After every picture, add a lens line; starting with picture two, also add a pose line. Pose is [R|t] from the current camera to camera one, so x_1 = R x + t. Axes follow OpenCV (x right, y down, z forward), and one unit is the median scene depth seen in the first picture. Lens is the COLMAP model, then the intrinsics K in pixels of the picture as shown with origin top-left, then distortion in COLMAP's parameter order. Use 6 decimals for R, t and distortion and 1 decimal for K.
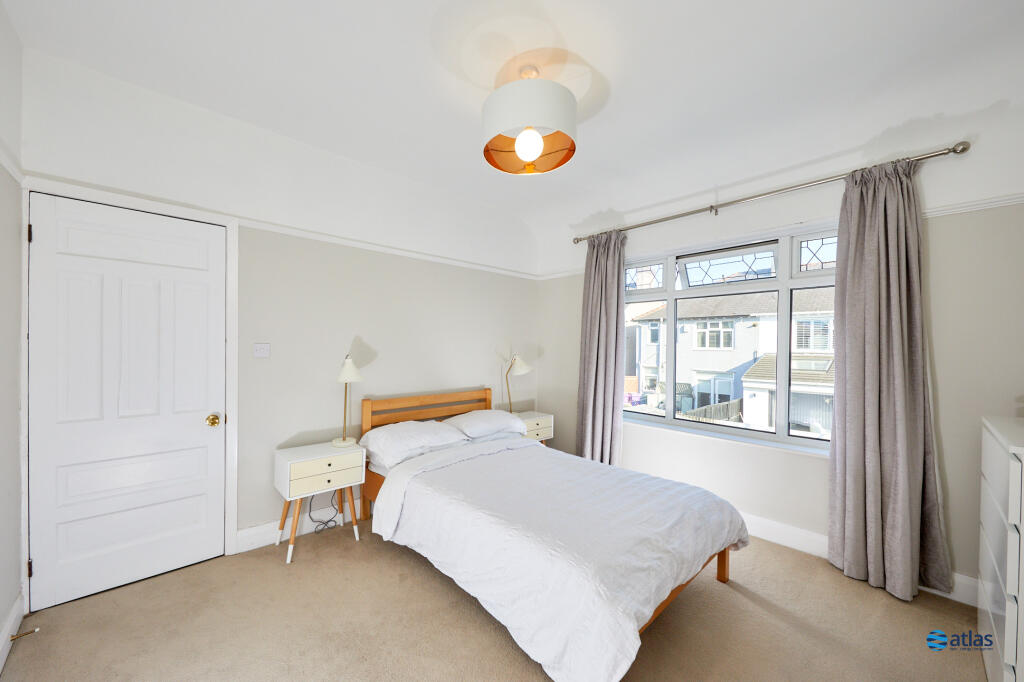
lens RADIAL K [[391.1, 0, 512.0], [0, 391.1, 341.0], [0, 0, 1]] dist [-0.000669, -0.000144]
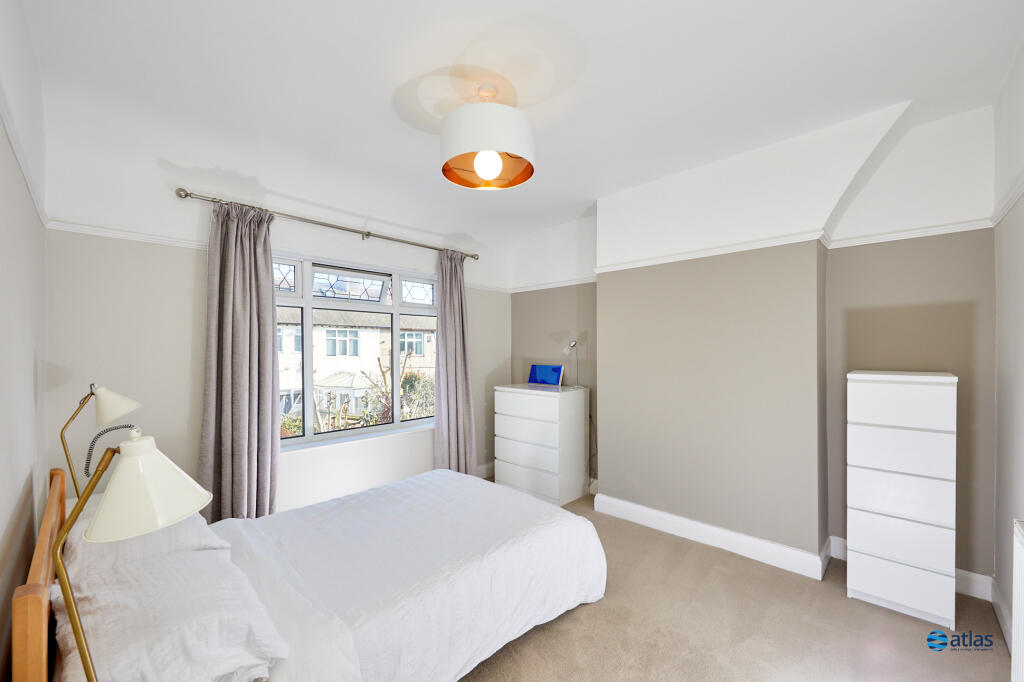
lens RADIAL K [[396.2, 0, 512.0], [0, 396.2, 341.0], [0, 0, 1]] dist [0.000404, 0.000021]
pose [[-0.060683, 0.010334, 0.998104, -0.629362], [-0.013896, 0.999841, -0.011197, -0.025822], [-0.998060, -0.014549, -0.060530, 0.641537]]
